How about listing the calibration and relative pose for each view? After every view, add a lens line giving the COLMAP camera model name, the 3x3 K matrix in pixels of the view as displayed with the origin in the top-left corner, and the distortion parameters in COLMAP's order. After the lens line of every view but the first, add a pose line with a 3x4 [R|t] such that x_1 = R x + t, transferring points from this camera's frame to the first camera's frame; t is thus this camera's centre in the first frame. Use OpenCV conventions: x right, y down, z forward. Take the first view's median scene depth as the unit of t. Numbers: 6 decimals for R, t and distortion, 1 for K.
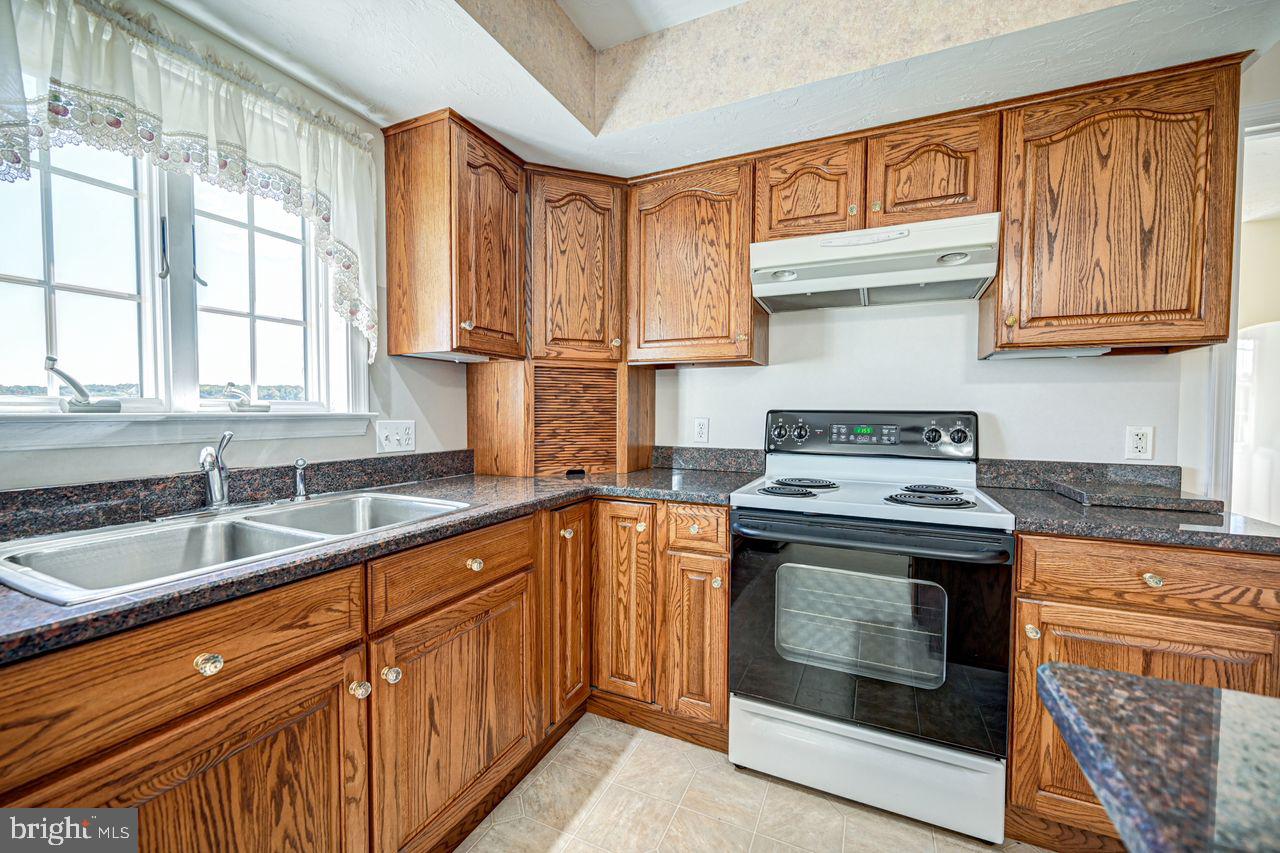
lens RADIAL K [[508.3, 0, 640.0], [0, 508.3, 426.5], [0, 0, 1]] dist [-0.000993, 0.000004]
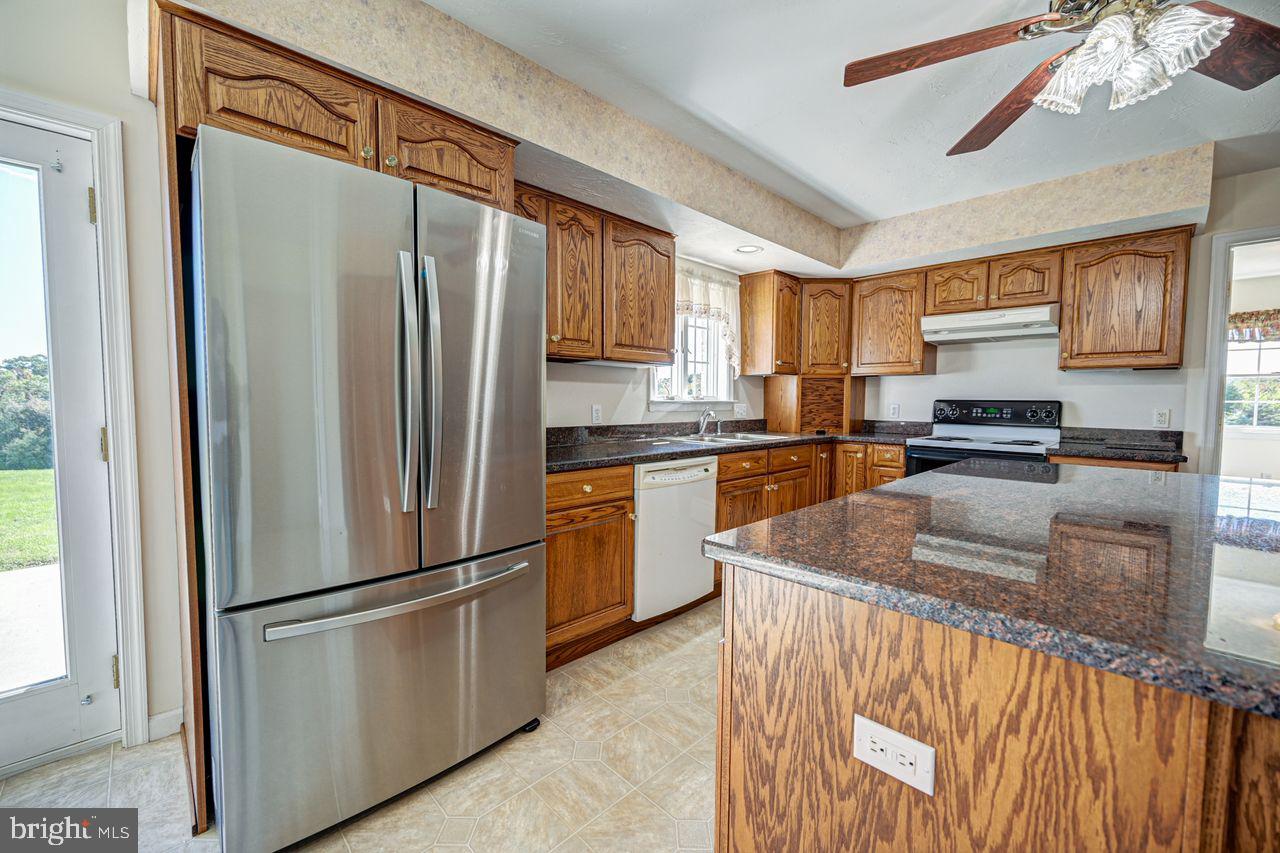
lens RADIAL K [[506.2, 0, 640.0], [0, 506.2, 426.5], [0, 0, 1]] dist [0.000895, -0.000013]
pose [[0.936937, 0.020390, -0.348902, -0.117495], [-0.013472, 0.999662, 0.022243, 0.043361], [0.349238, -0.016139, 0.936895, -1.256184]]
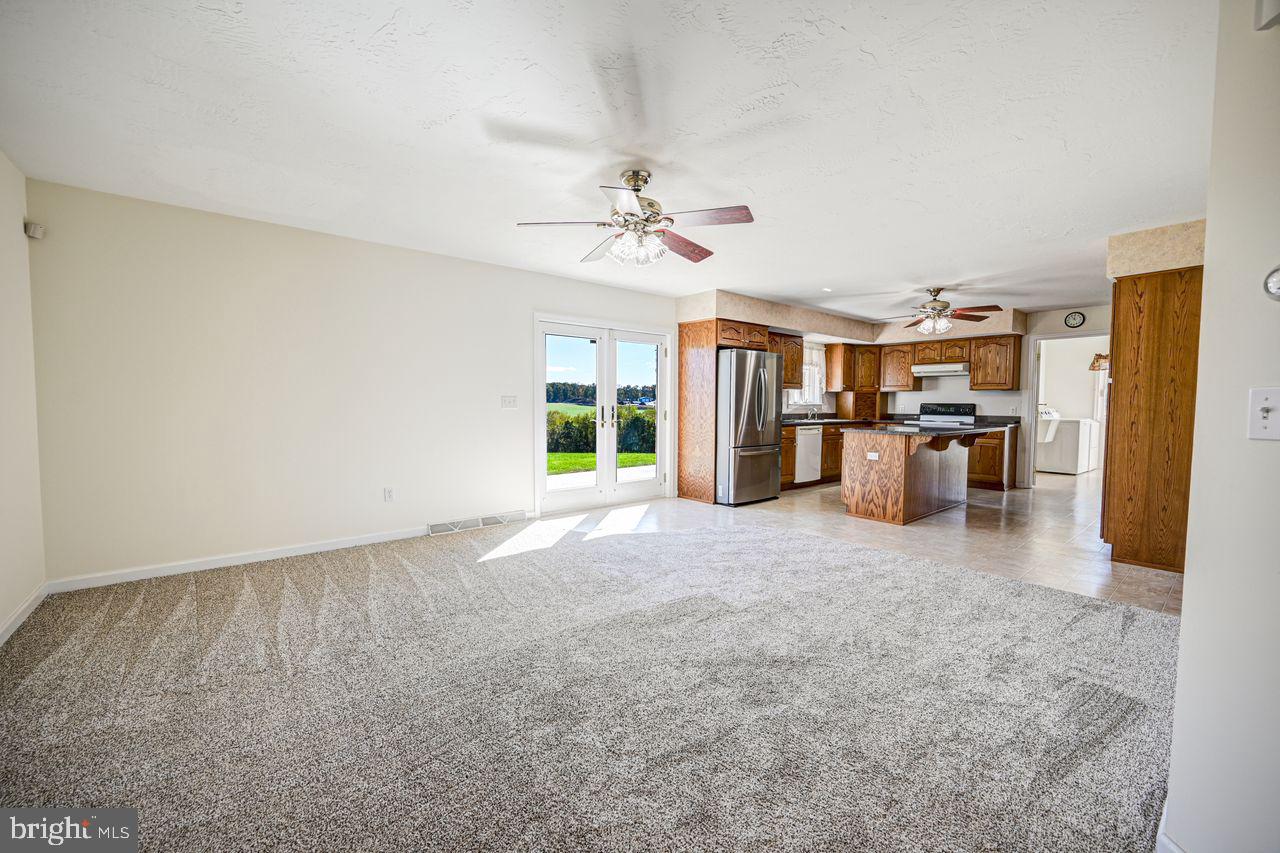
lens RADIAL K [[508.3, 0, 640.0], [0, 508.3, 426.5], [0, 0, 1]] dist [-0.000993, 0.000004]
pose [[0.905317, 0.020458, -0.424244, -0.037499], [-0.014801, 0.999752, 0.016625, 0.129039], [0.424479, -0.008771, 0.905395, -3.946461]]
